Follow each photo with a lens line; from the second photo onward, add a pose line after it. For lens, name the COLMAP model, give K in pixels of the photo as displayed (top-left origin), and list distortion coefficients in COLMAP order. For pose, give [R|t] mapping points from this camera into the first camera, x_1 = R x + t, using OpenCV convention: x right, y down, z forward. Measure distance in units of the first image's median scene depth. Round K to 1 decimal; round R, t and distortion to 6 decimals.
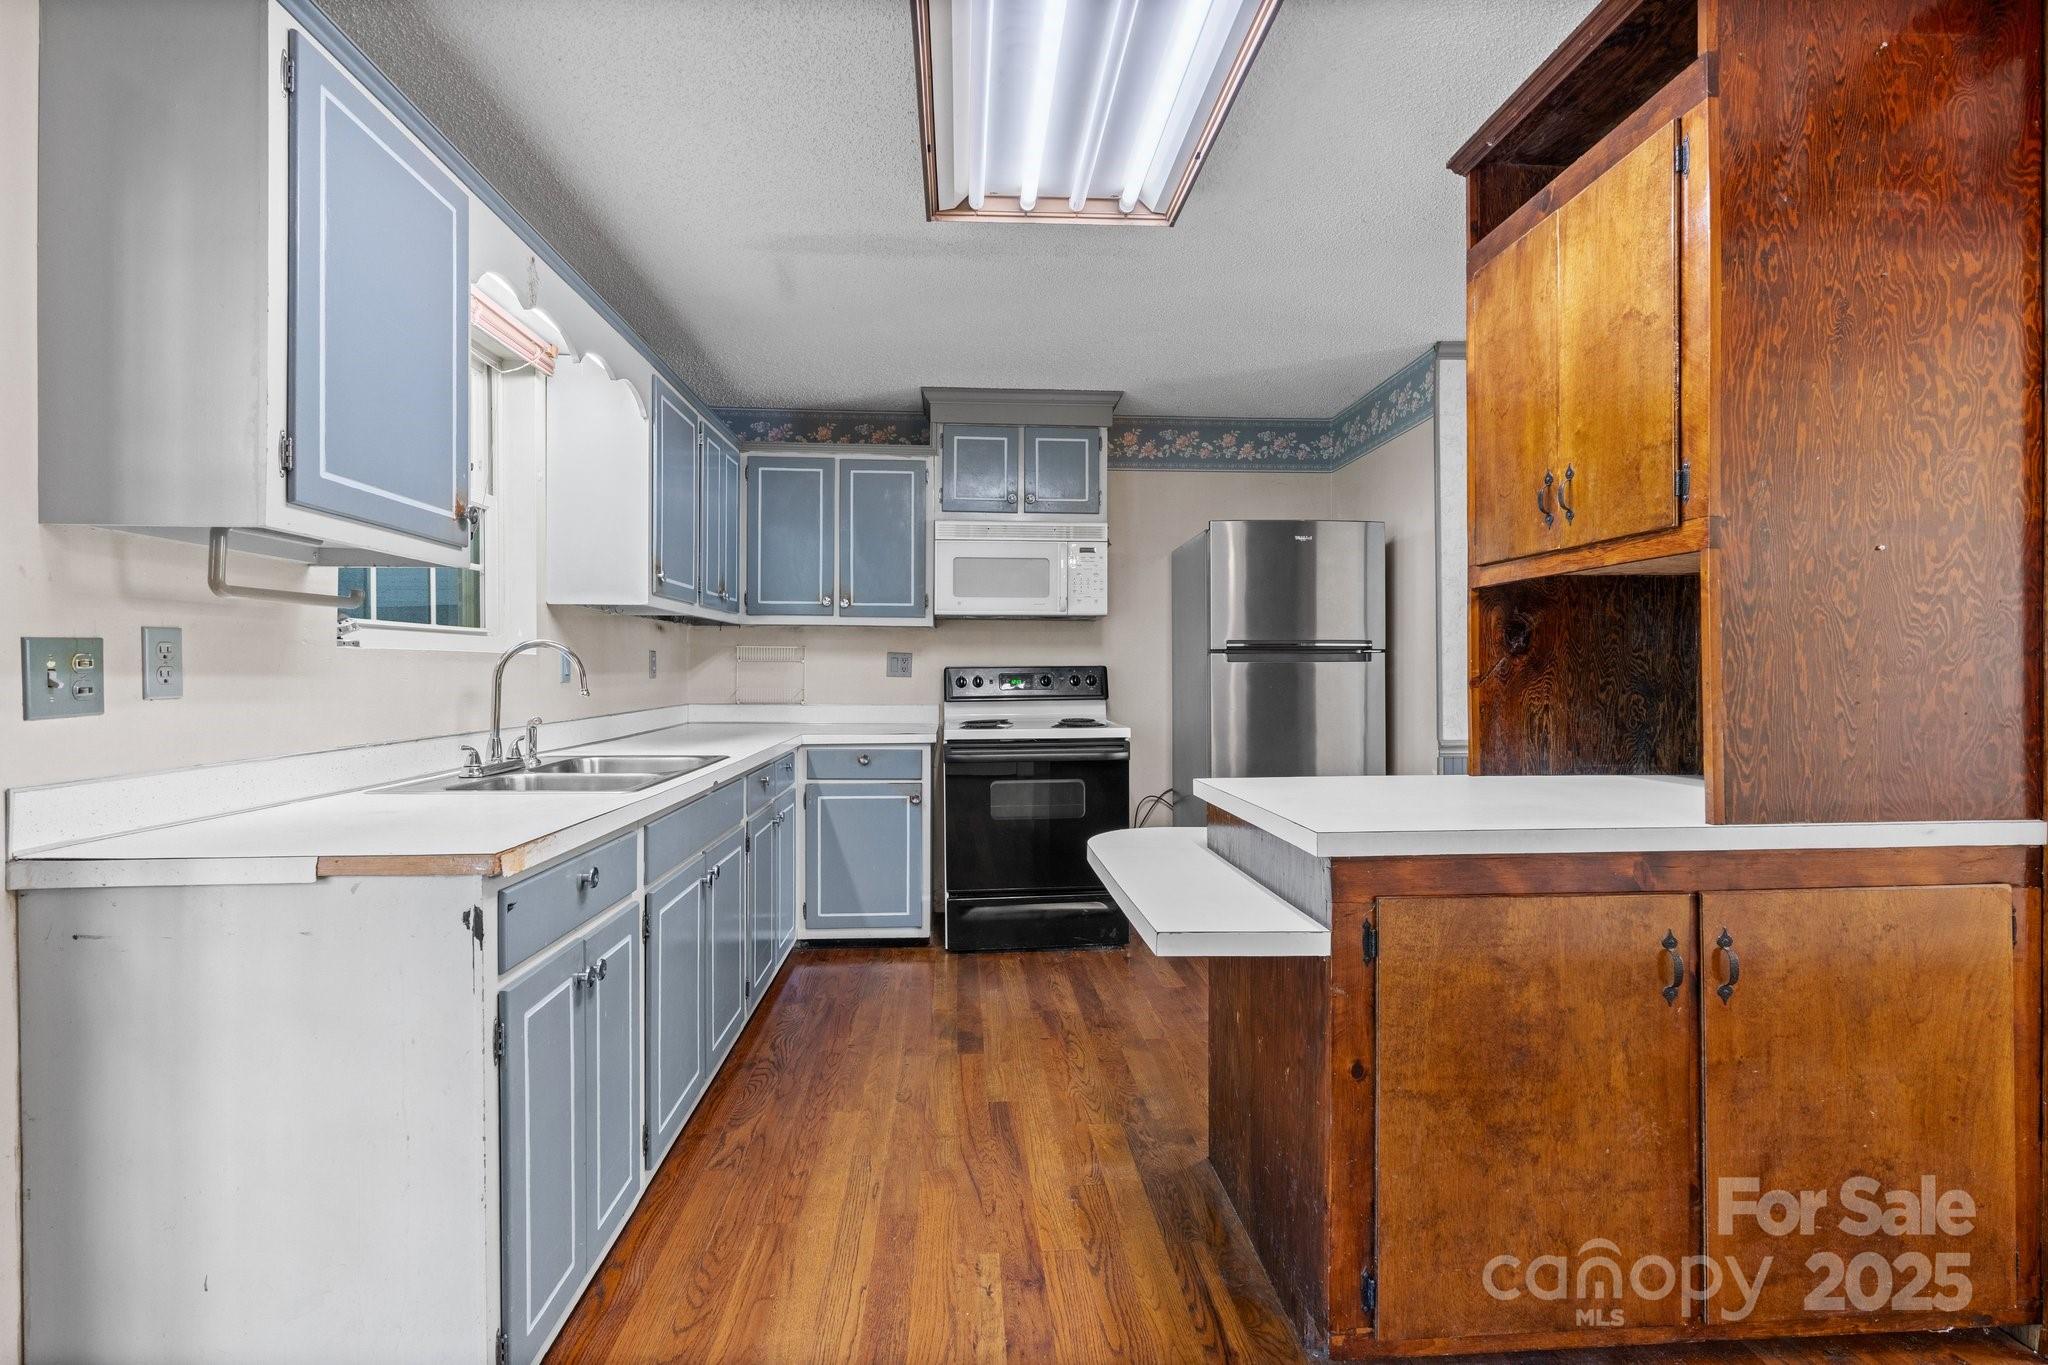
lens RADIAL K [[919.0, 0, 1015.5], [0, 919.0, 678.8], [0, 0, 1]] dist [-0.000921, 0.001193]
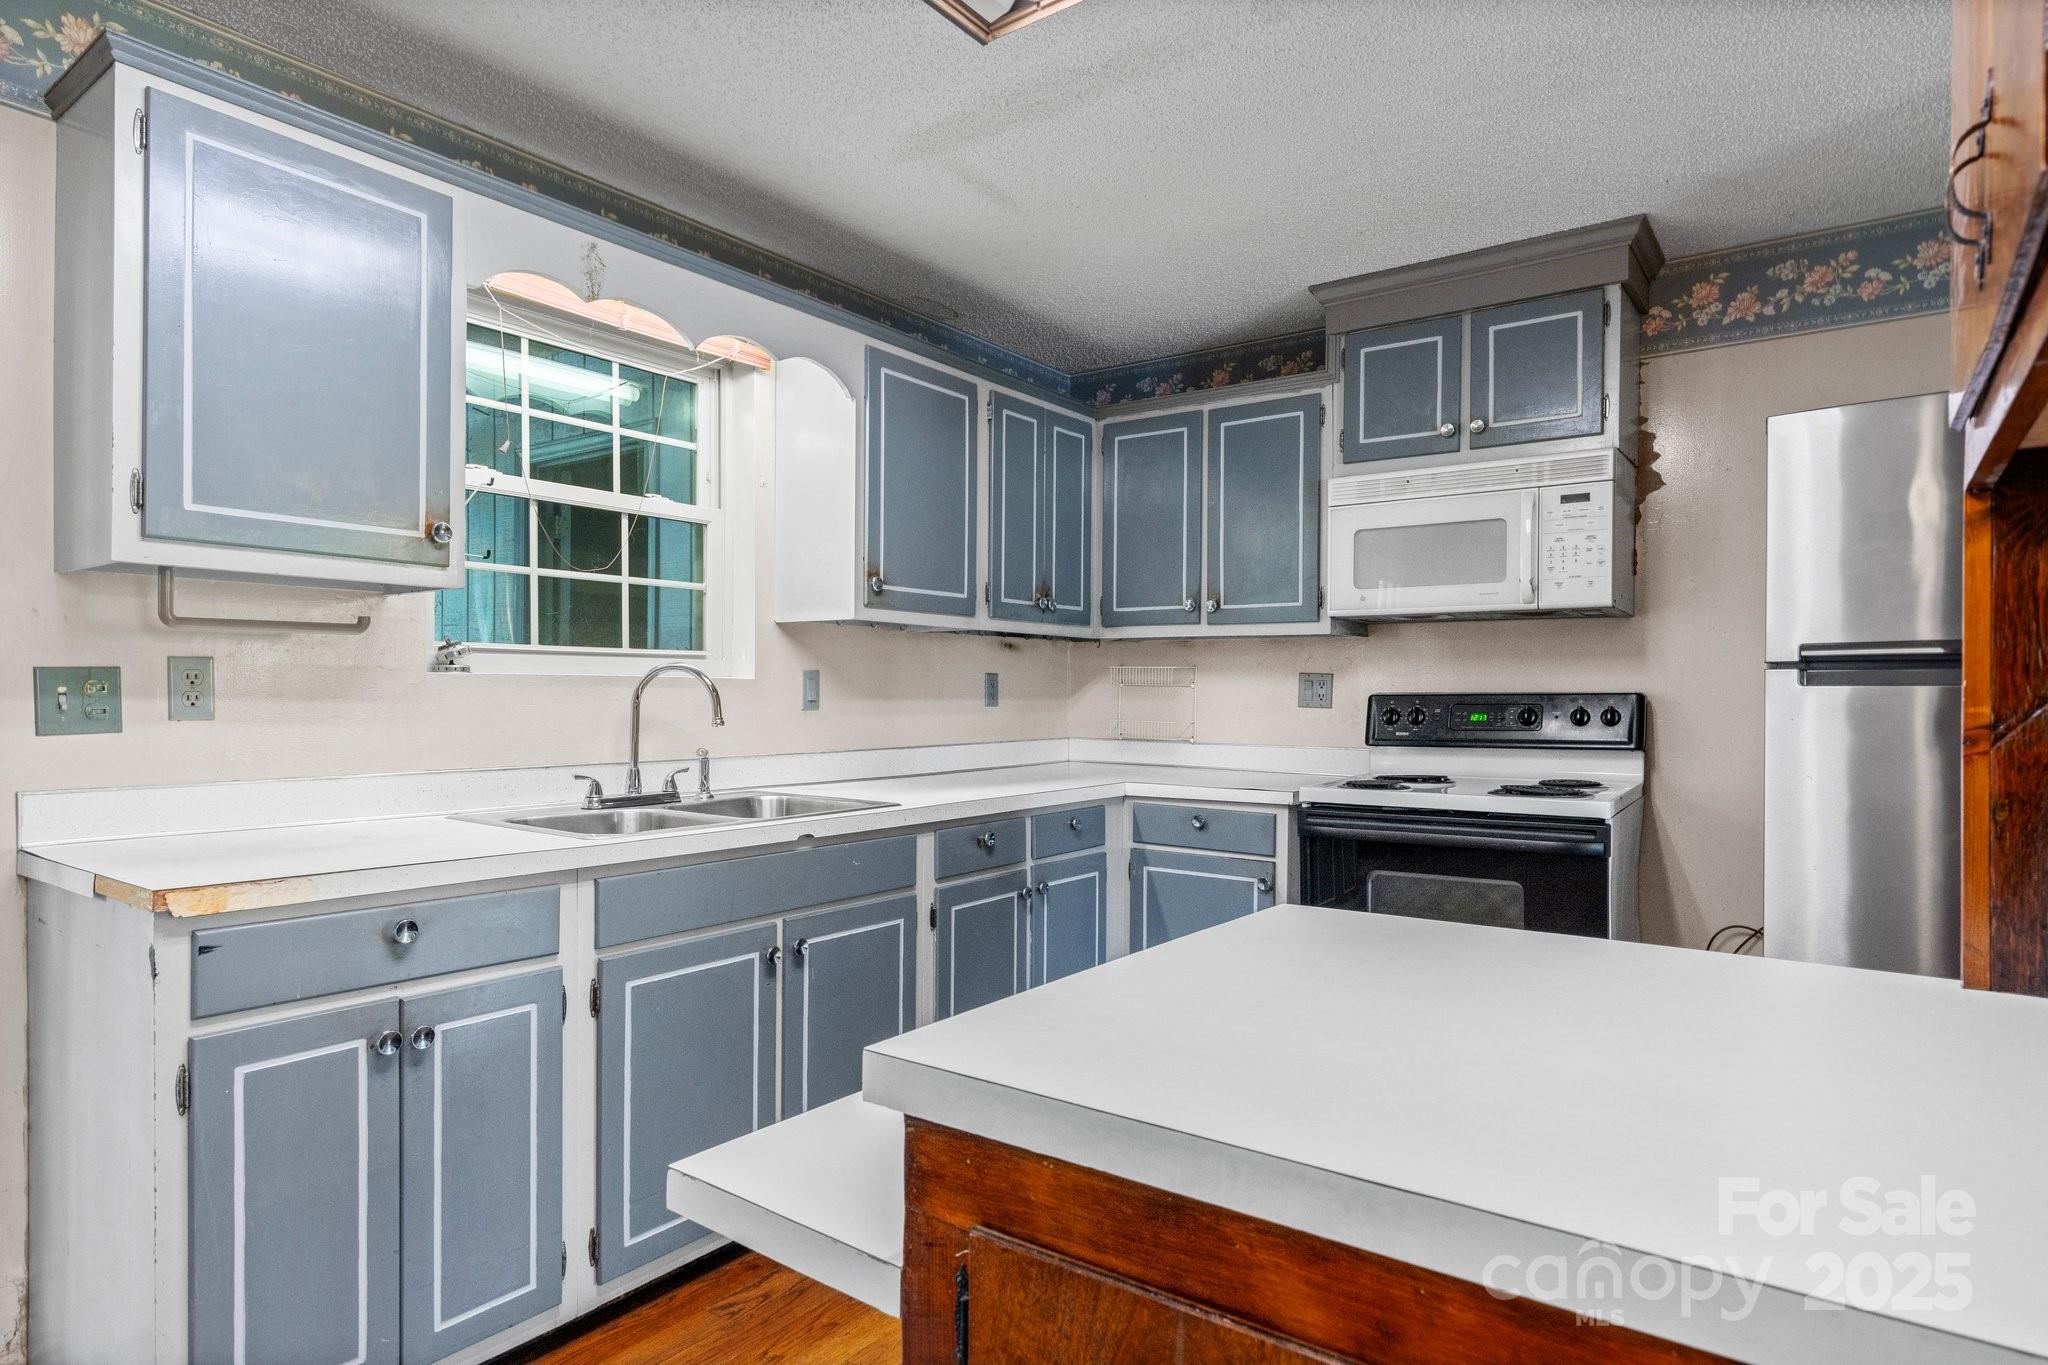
lens RADIAL K [[1123.5, 0, 1015.8], [0, 1123.5, 702.6], [0, 0, 1]] dist [-0.000465, 0.001538]
pose [[0.769535, 0.008563, -0.638547, 0.290944], [-0.010783, 0.999942, 0.000414, -0.004449], [0.638514, 0.006567, 0.769582, 0.232149]]
